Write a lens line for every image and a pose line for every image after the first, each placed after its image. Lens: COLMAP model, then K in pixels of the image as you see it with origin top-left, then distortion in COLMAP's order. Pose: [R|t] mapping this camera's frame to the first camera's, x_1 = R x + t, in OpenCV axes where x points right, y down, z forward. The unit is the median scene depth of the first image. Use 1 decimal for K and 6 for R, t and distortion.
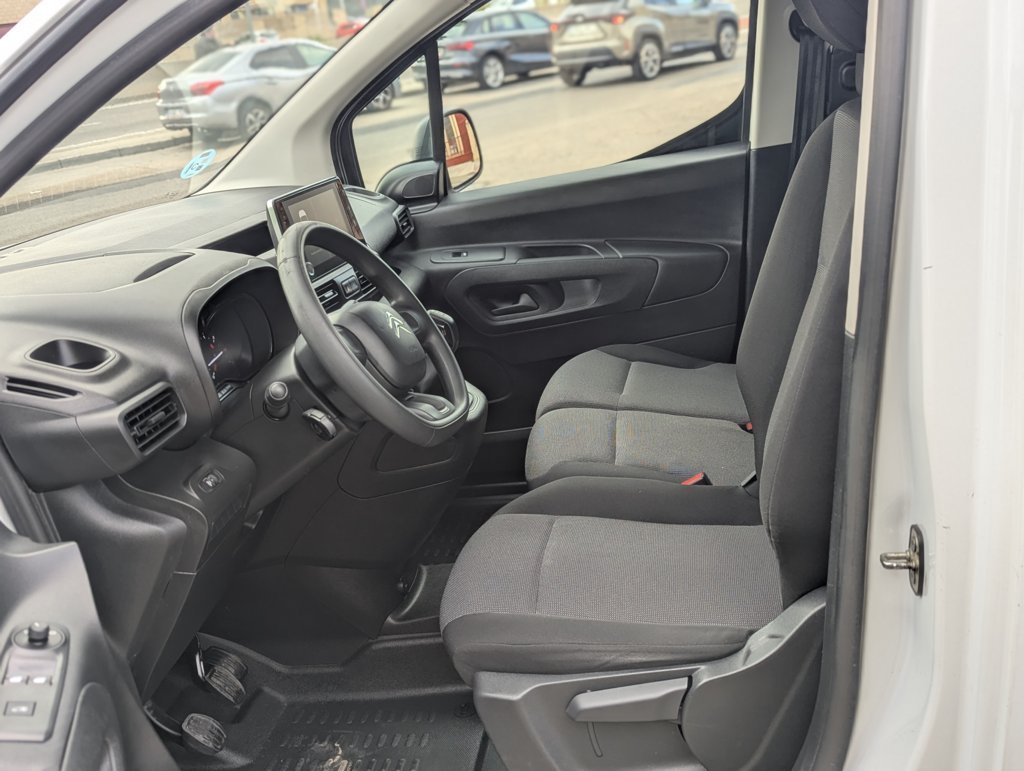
lens RADIAL K [[1085.8, 0, 494.4], [0, 1085.8, 413.0], [0, 0, 1]] dist [0.142388, -0.264413]
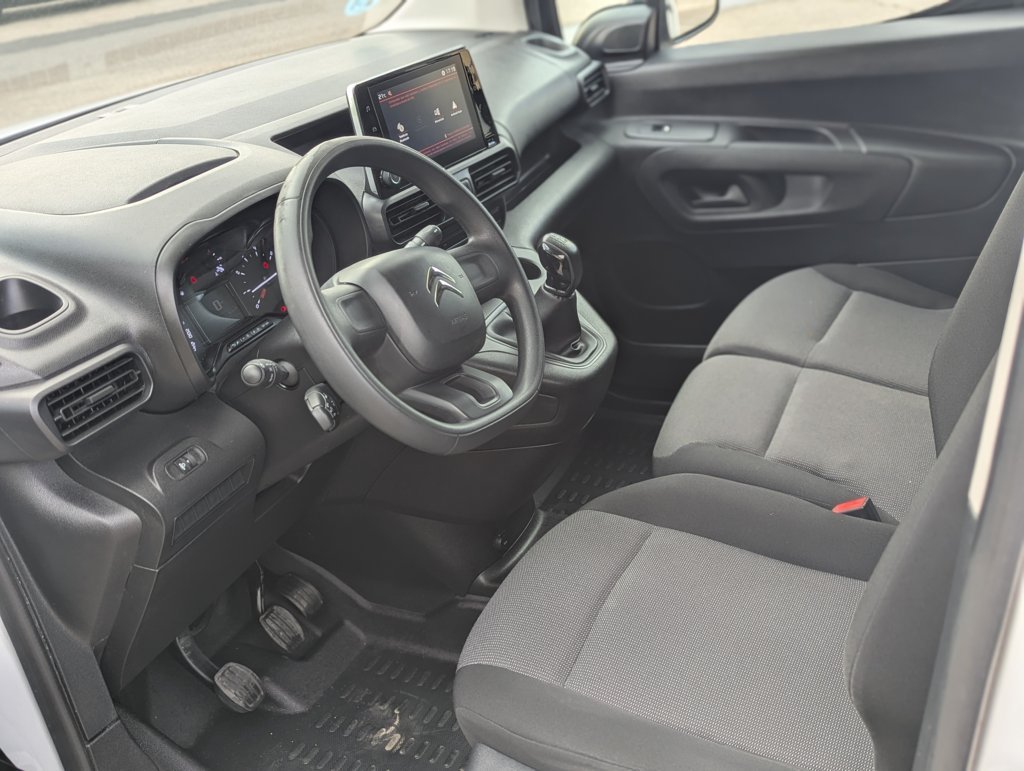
lens RADIAL K [[1085.8, 0, 494.4], [0, 1085.8, 413.0], [0, 0, 1]] dist [0.142388, -0.264413]
pose [[0.955196, 0.149215, -0.255609, 0.121274], [-0.100322, 0.975721, 0.194691, -0.114154], [0.278454, -0.160325, 0.946974, 0.207900]]
